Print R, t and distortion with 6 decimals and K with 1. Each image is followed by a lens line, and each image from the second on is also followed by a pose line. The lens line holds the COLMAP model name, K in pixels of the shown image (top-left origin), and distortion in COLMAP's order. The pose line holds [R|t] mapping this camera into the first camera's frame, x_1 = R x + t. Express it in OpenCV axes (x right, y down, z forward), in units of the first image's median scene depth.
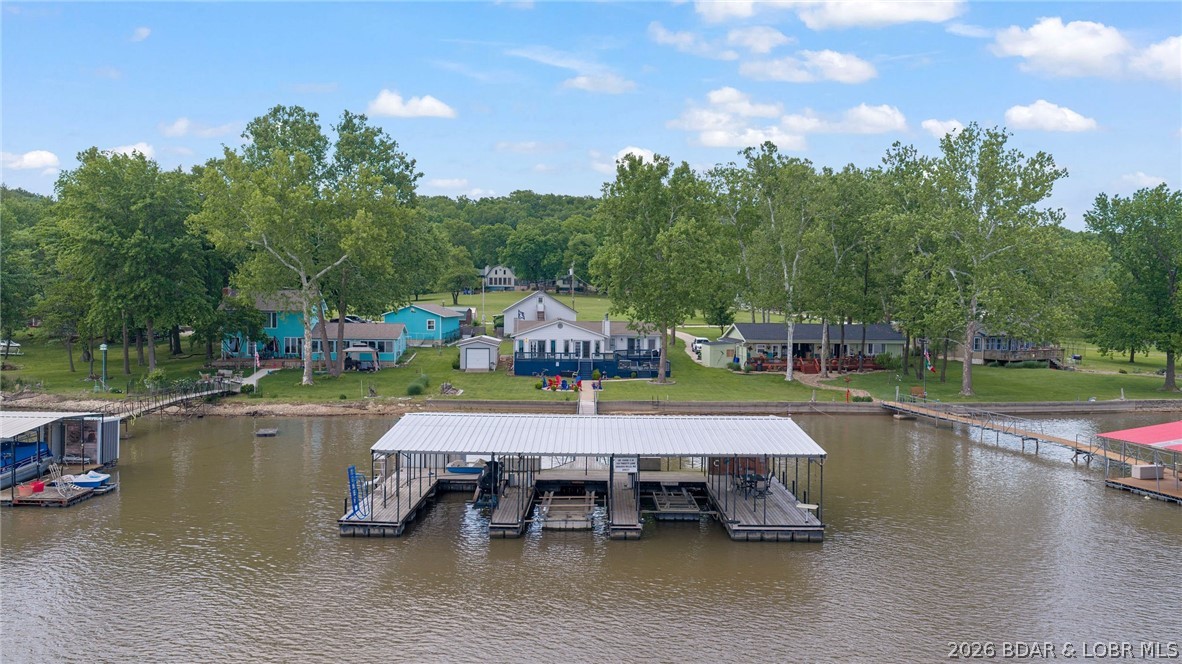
lens RADIAL K [[964.4, 0, 531.5], [0, 964.4, 297.2], [0, 0, 1]] dist [0.004560, -0.000317]
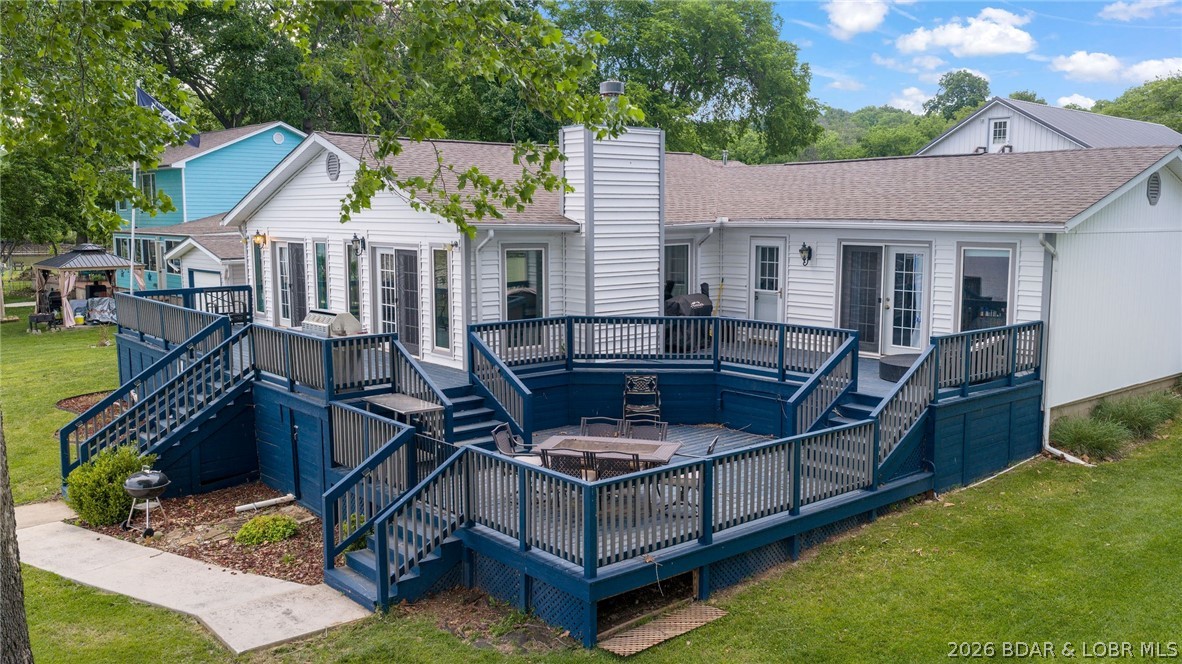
lens RADIAL K [[980.1, 0, 591.0], [0, 980.1, 332.0], [0, 0, 1]] dist [0.001326, -0.015267]
pose [[0.655291, 0.080251, -0.751102, 0.213014], [0.003099, 0.994047, 0.108912, 0.042348], [0.755371, -0.073697, 0.651141, 0.937908]]
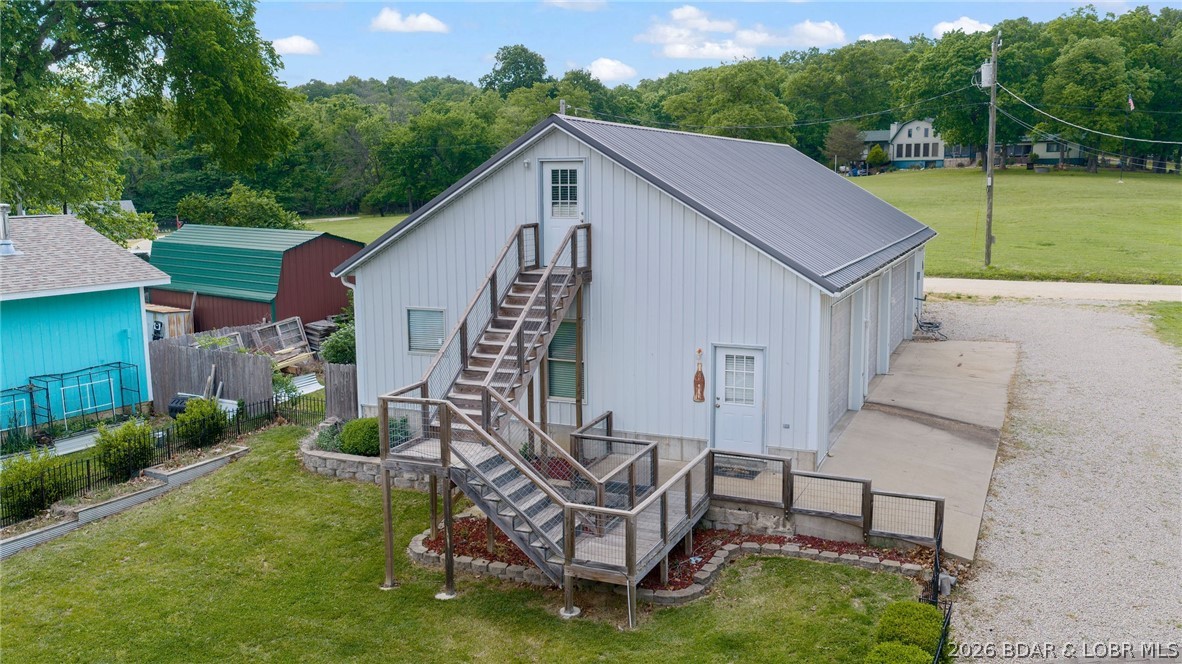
lens RADIAL K [[980.1, 0, 591.0], [0, 980.1, 332.0], [0, 0, 1]] dist [0.001326, -0.015267]
pose [[0.906968, 0.047346, -0.418529, 0.096885], [0.015226, 0.989327, 0.144913, 0.004385], [0.420924, -0.137803, 0.896568, 1.166667]]
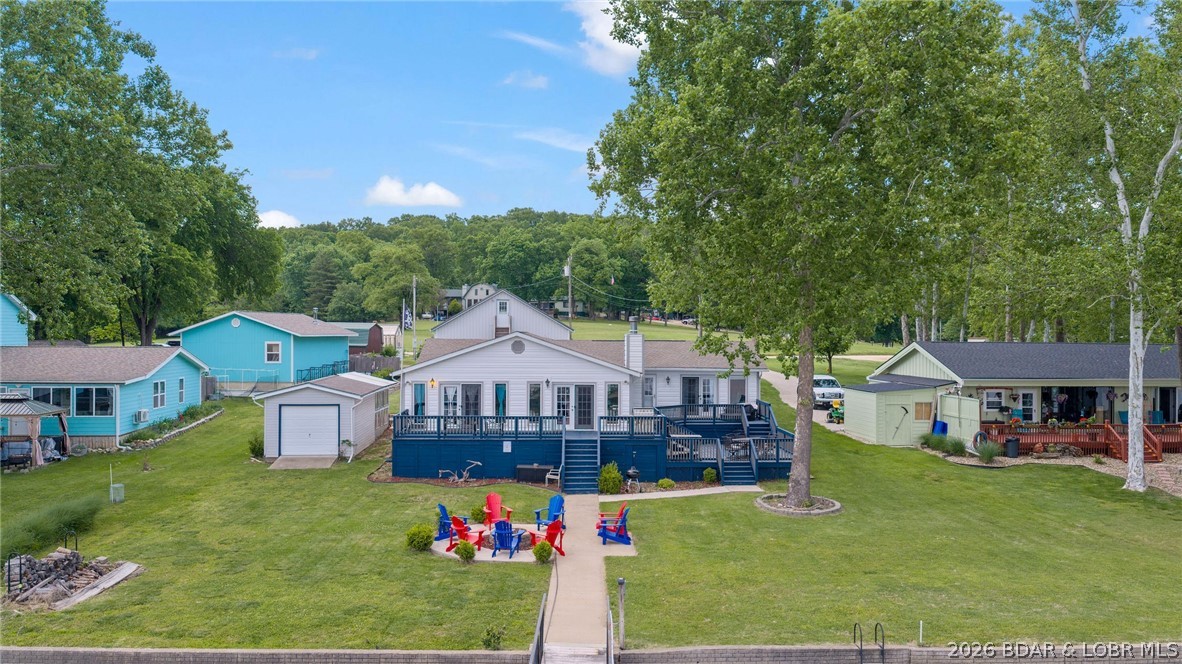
lens RADIAL K [[969.6, 0, 591.0], [0, 969.6, 332.0], [0, 0, 1]] dist [0.016648, -0.001447]
pose [[0.998666, -0.003614, 0.051516, 0.040185], [0.003847, 0.999983, -0.004432, 0.026220], [-0.051499, 0.004624, 0.998662, 0.618010]]
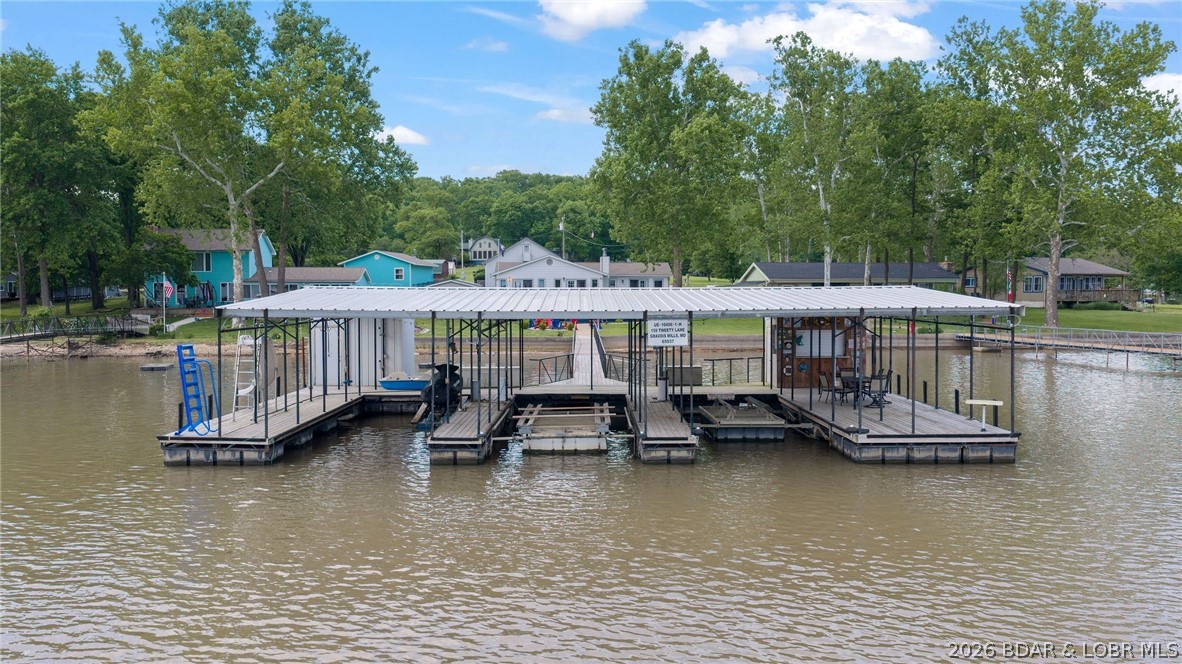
lens RADIAL K [[966.0, 0, 543.0], [0, 966.0, 327.2], [0, 0, 1]] dist [0.002842, -0.015011]
pose [[0.999695, -0.008353, 0.023241, 0.004267], [0.007538, 0.999362, 0.034918, 0.058440], [-0.023518, -0.034732, 0.999120, 0.169789]]
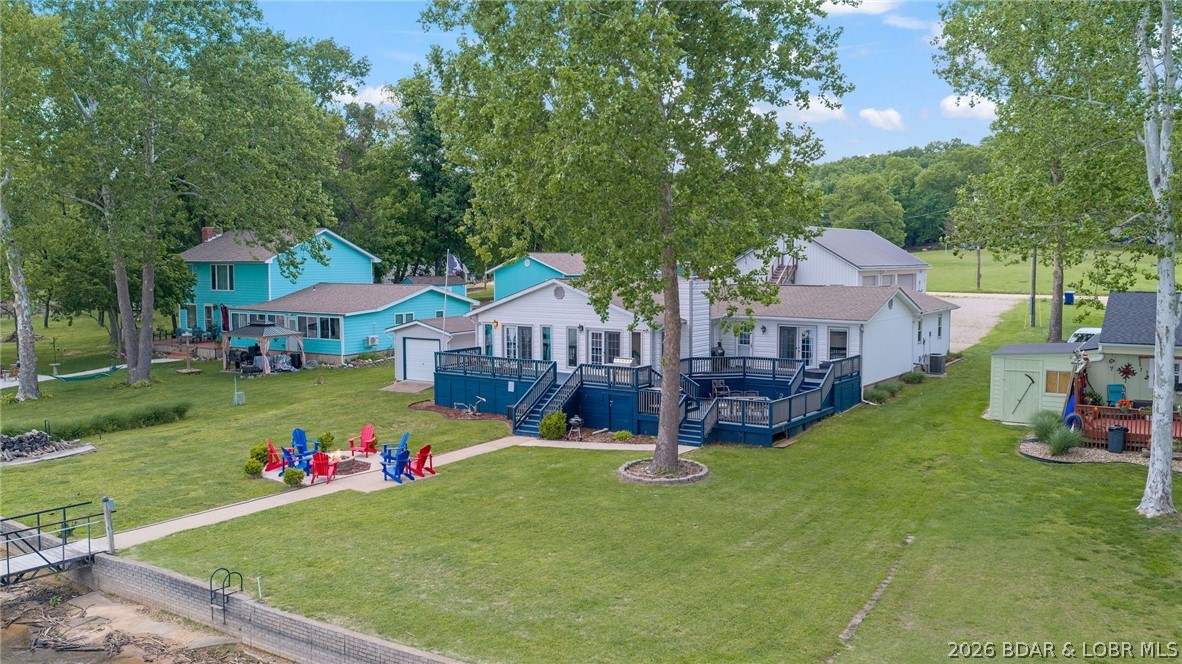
lens RADIAL K [[969.6, 0, 591.0], [0, 969.6, 332.0], [0, 0, 1]] dist [0.016648, -0.001447]
pose [[0.831167, 0.034834, -0.554930, 0.280026], [0.004159, 0.997618, 0.068852, 0.018423], [0.556007, -0.059535, 0.829043, 0.680754]]
